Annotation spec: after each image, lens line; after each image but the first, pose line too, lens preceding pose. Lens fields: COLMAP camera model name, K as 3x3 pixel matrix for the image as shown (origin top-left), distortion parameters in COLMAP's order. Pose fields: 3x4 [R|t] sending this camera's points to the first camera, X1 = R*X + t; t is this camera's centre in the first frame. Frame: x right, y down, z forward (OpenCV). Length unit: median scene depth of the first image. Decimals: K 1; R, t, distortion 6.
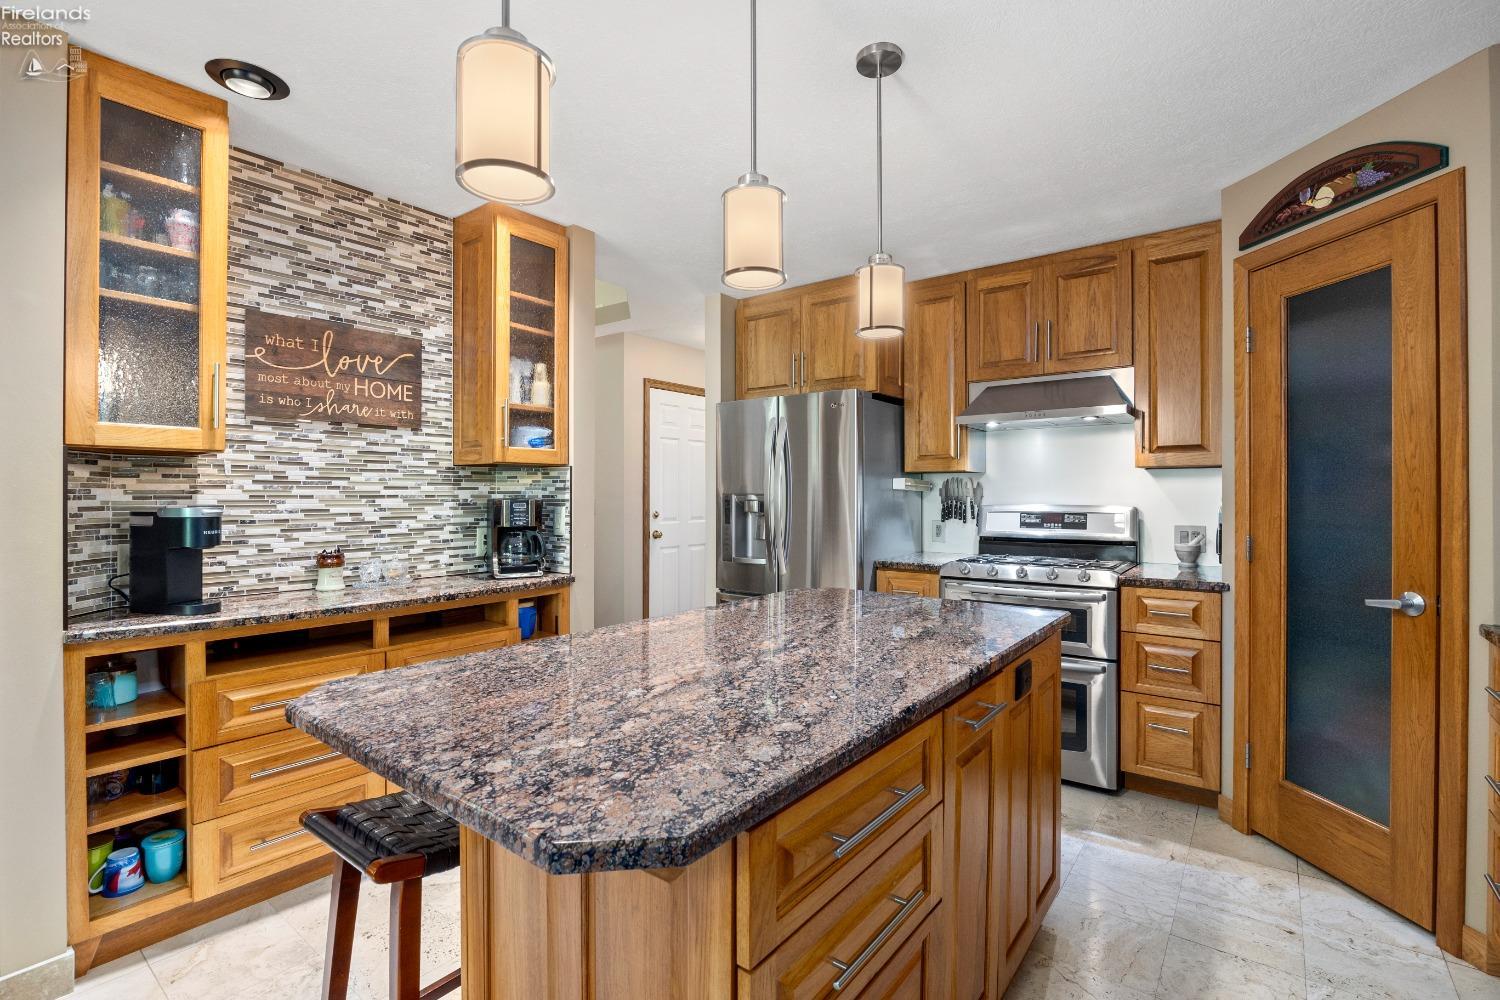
lens RADIAL K [[684.7, 0, 747.6], [0, 684.7, 492.8], [0, 0, 1]] dist [-0.003870, -0.000274]
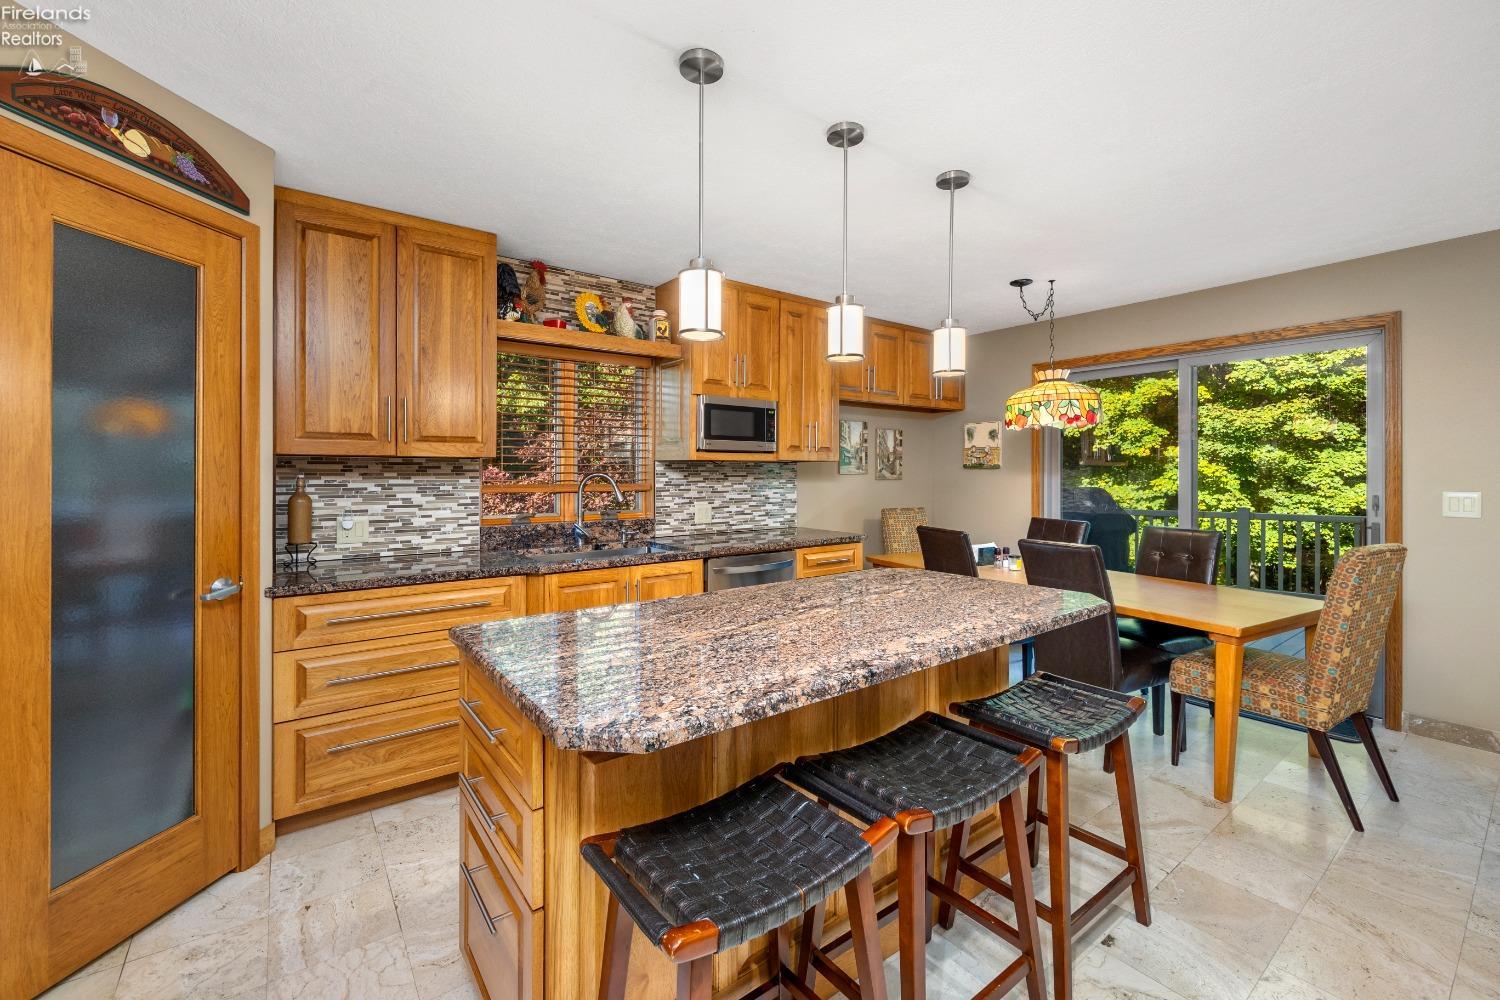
lens RADIAL K [[611.4, 0, 743.7], [0, 611.4, 476.0], [0, 0, 1]] dist [-0.003506, 0.000006]
pose [[-0.963035, -0.000617, 0.269375, -0.081334], [0.000167, 0.999996, 0.002888, -0.017218], [-0.269375, 0.002826, -0.963031, 1.354566]]
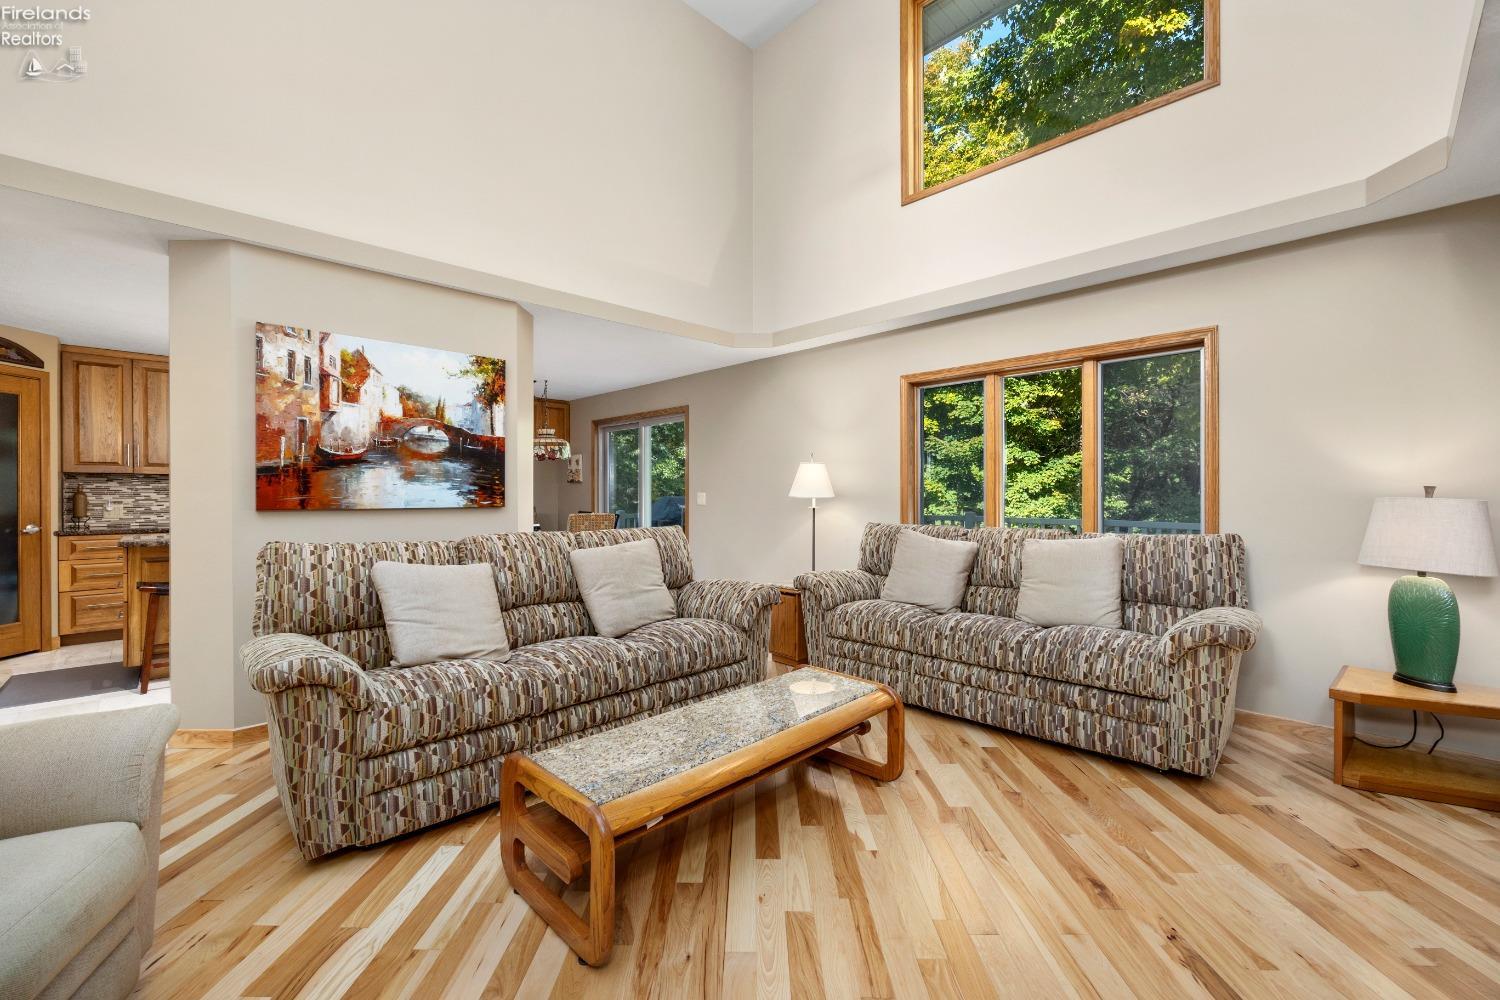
lens RADIAL K [[611.4, 0, 742.3], [0, 611.4, 499.1], [0, 0, 1]] dist [-0.003506, 0.000006]
pose [[-0.990586, -0.002987, 0.136858, -1.605757], [-0.001591, 0.999946, 0.010312, 0.015852], [-0.136882, 0.009997, -0.990537, 2.308582]]
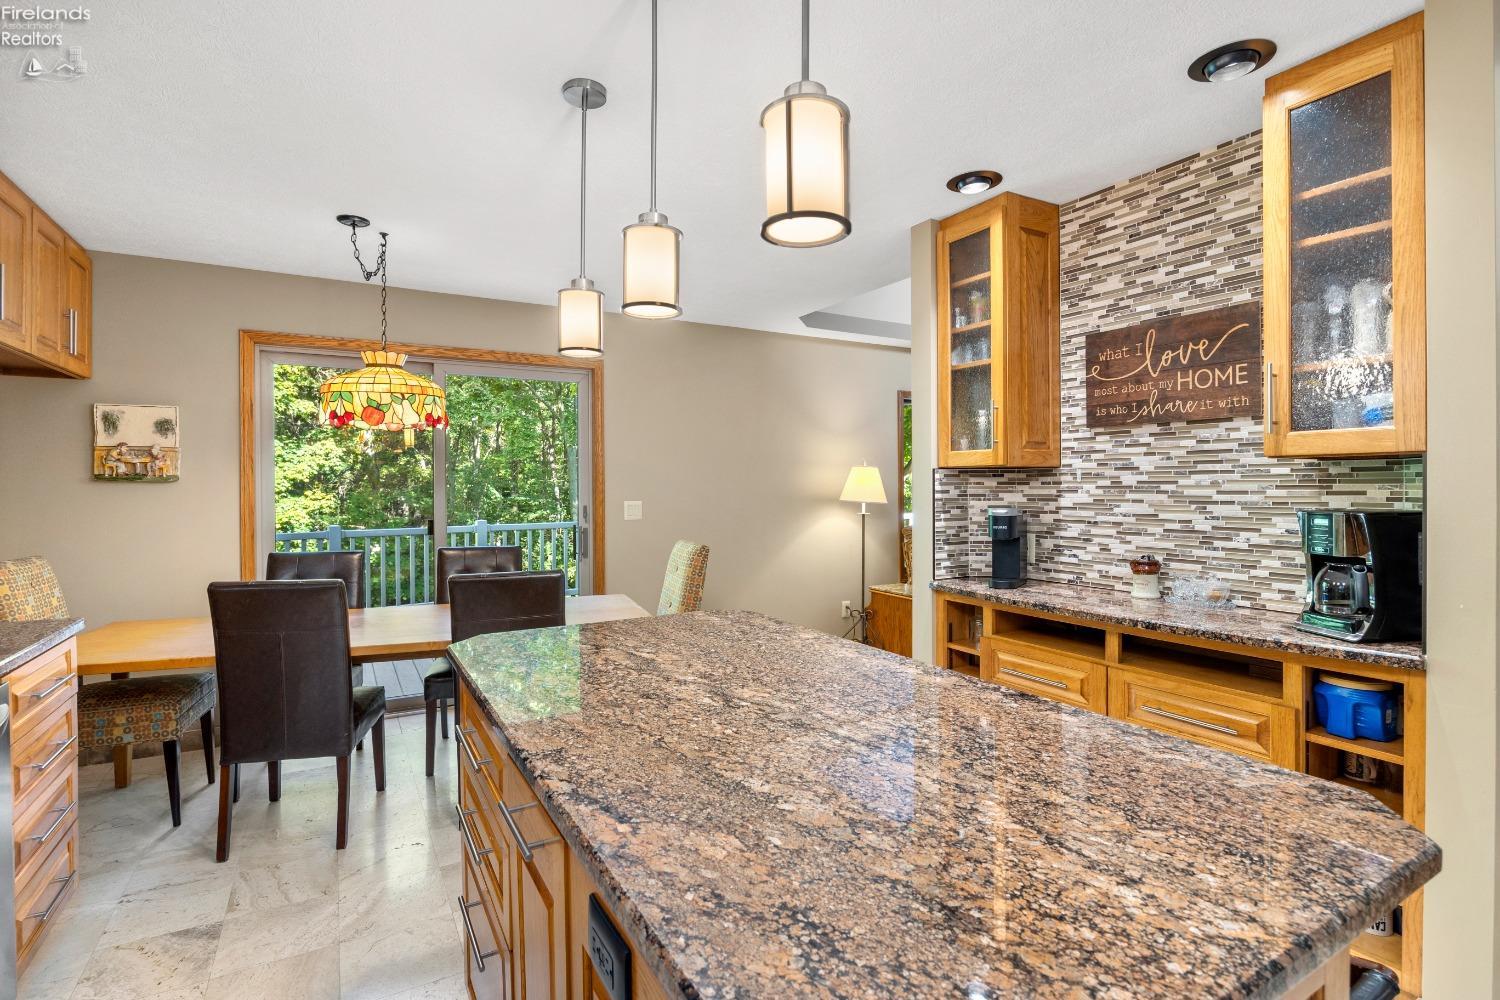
lens RADIAL K [[720.3, 0, 742.9], [0, 720.3, 490.2], [0, 0, 1]] dist [-0.010320, 0.000002]
pose [[-0.375838, 0.007750, -0.926653, 0.546319], [0.006304, 0.999963, 0.005806, -0.019969], [0.926664, -0.003660, -0.375873, 0.847580]]
